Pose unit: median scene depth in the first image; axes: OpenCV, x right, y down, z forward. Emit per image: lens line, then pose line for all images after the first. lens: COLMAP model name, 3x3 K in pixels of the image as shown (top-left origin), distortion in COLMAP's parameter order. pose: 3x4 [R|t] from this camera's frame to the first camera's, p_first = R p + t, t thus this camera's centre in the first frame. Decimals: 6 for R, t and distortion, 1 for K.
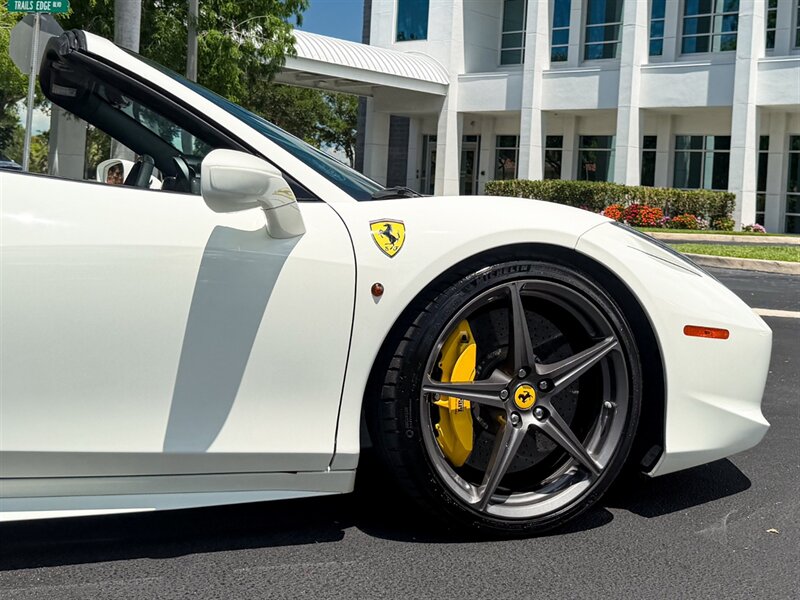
lens RADIAL K [[1009.1, 0, 424.4], [0, 1009.1, 175.3], [0, 0, 1]] dist [0.204969, -0.478897]
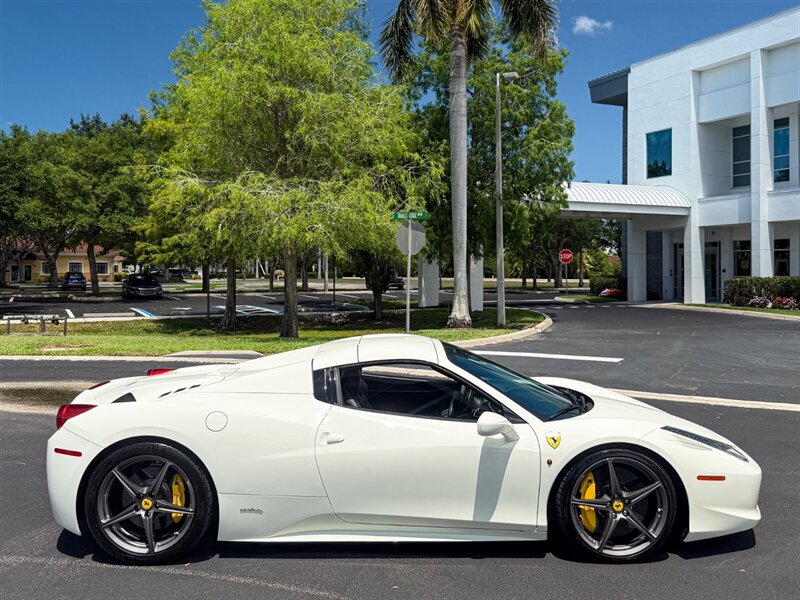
lens RADIAL K [[725.2, 0, 384.4], [0, 725.2, 255.4], [0, 0, 1]] dist [0.119545, -0.226627]
pose [[0.920712, -0.061255, -0.385406, 0.290552], [0.057248, 0.998120, -0.021875, -0.359637], [0.386022, -0.001923, 0.922488, -0.798837]]
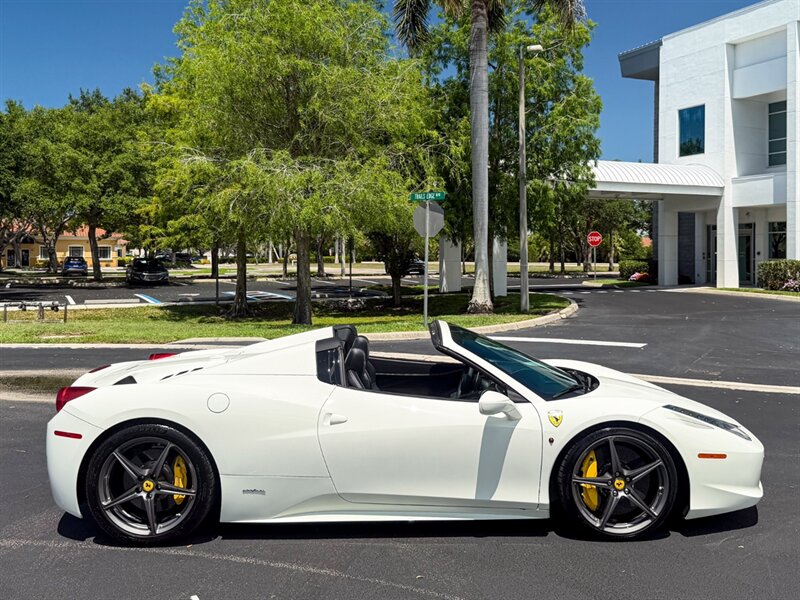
lens RADIAL K [[769.3, 0, 418.0], [0, 769.3, 249.4], [0, 0, 1]] dist [0.123701, -0.244289]
pose [[0.926325, -0.057656, -0.372288, 0.369135], [0.059290, 0.998216, -0.007067, -0.347301], [0.372031, -0.015527, 0.928090, -0.869964]]
